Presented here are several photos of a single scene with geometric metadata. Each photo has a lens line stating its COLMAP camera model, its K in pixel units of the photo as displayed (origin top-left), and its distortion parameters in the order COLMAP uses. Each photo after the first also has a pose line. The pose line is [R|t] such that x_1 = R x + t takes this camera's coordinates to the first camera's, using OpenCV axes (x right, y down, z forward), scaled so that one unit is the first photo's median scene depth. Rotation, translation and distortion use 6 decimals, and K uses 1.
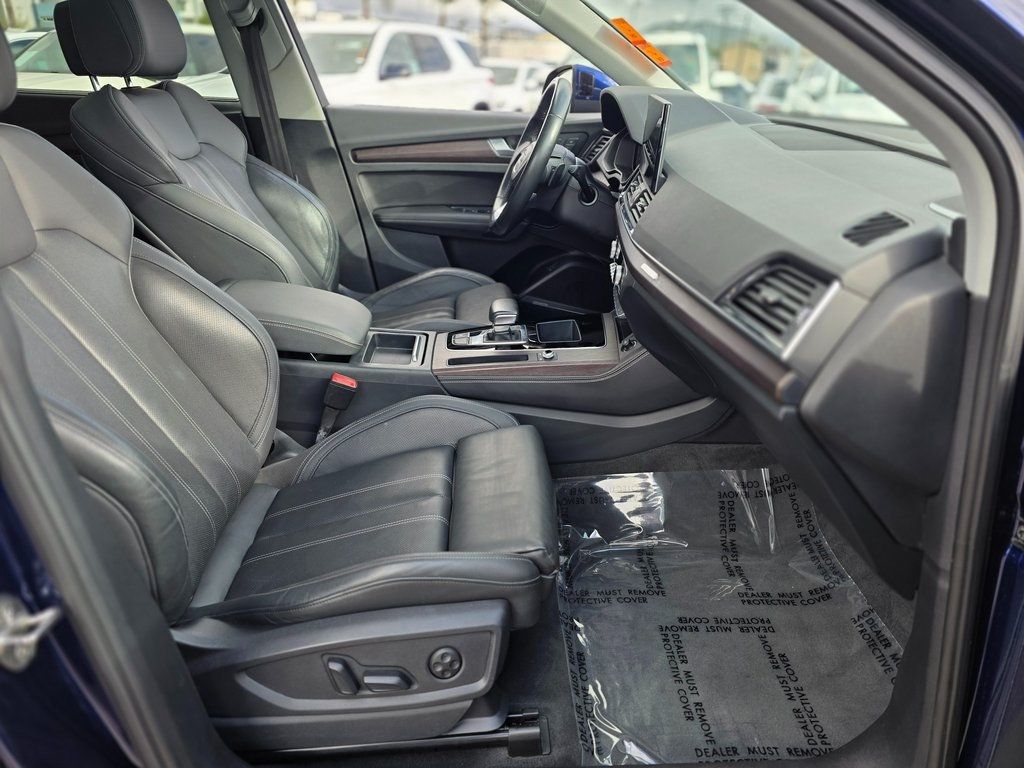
lens RADIAL K [[698.8, 0, 512.0], [0, 698.8, 384.0], [0, 0, 1]] dist [0.044931, -0.054028]
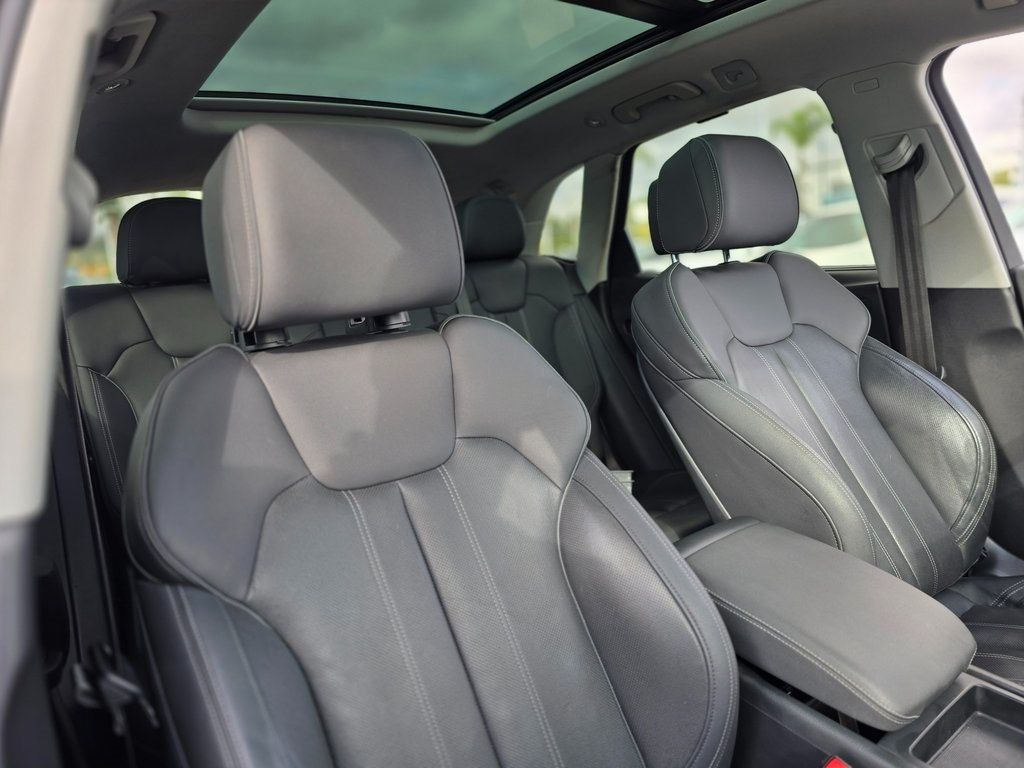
lens RADIAL K [[698.8, 0, 512.0], [0, 698.8, 384.0], [0, 0, 1]] dist [0.044931, -0.054028]
pose [[0.566520, 0.066632, -0.821350, 0.014113], [-0.249579, 0.963785, -0.093958, -0.122535], [0.785345, 0.258221, 0.562633, 0.323193]]
